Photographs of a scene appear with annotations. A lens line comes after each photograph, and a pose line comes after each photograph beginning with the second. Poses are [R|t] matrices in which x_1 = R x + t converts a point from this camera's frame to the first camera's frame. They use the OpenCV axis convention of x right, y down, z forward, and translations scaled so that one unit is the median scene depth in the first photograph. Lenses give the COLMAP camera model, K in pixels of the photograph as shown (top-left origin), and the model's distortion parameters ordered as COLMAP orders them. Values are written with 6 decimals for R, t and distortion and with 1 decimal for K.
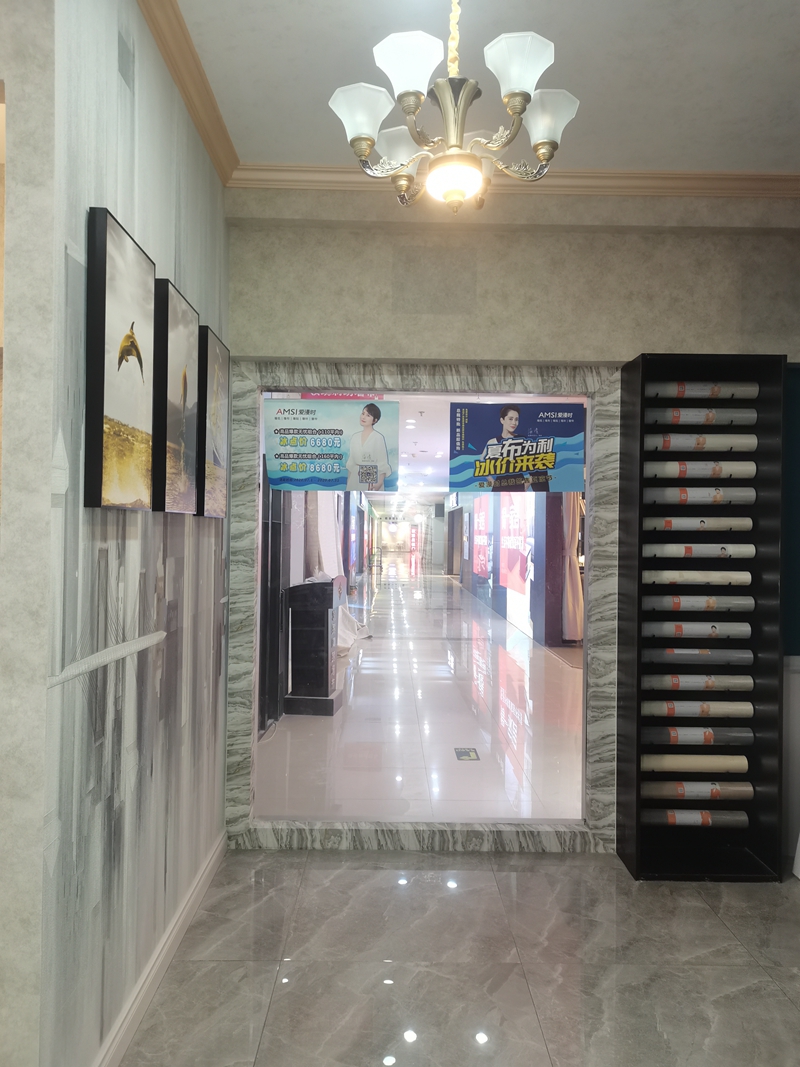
lens RADIAL K [[813.2, 0, 399.2], [0, 813.2, 533.4], [0, 0, 1]] dist [0.057496, -0.030554]
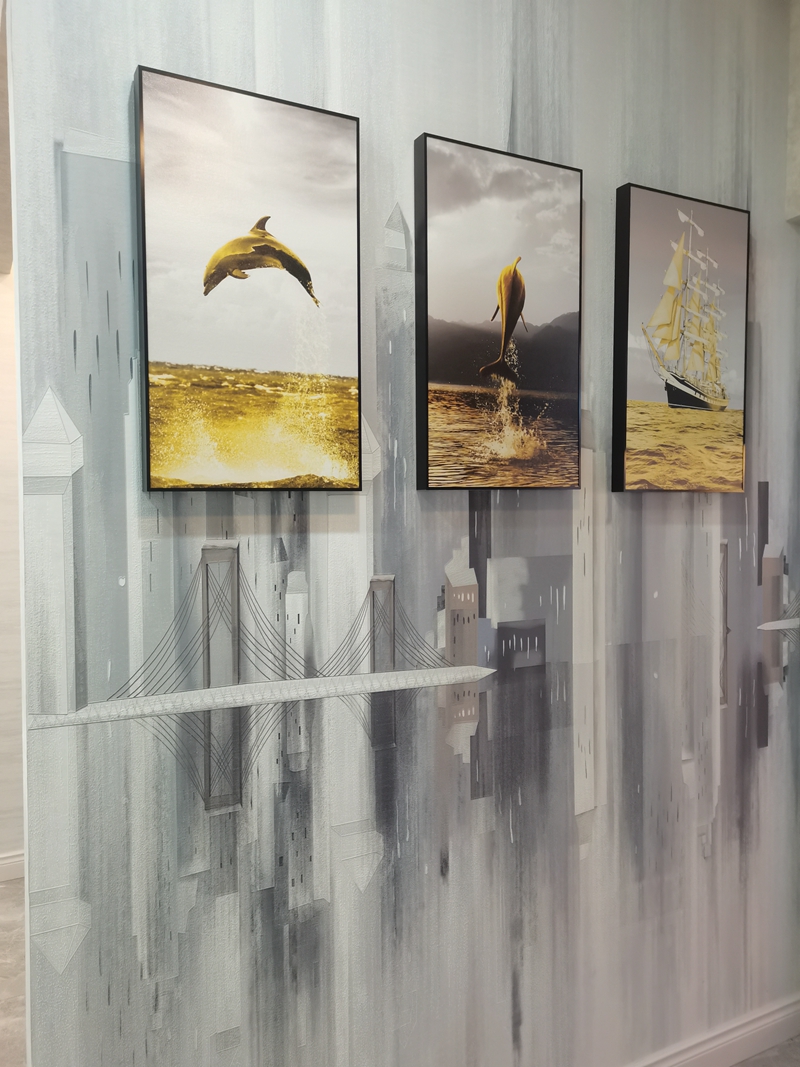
lens RADIAL K [[813.2, 0, 399.9], [0, 813.2, 532.7], [0, 0, 1]] dist [0.057496, -0.030554]
pose [[0.456596, 0.010898, -0.889608, 0.339565], [0.013522, 0.999724, 0.019187, -0.005495], [0.889572, -0.020790, 0.456322, 0.777717]]
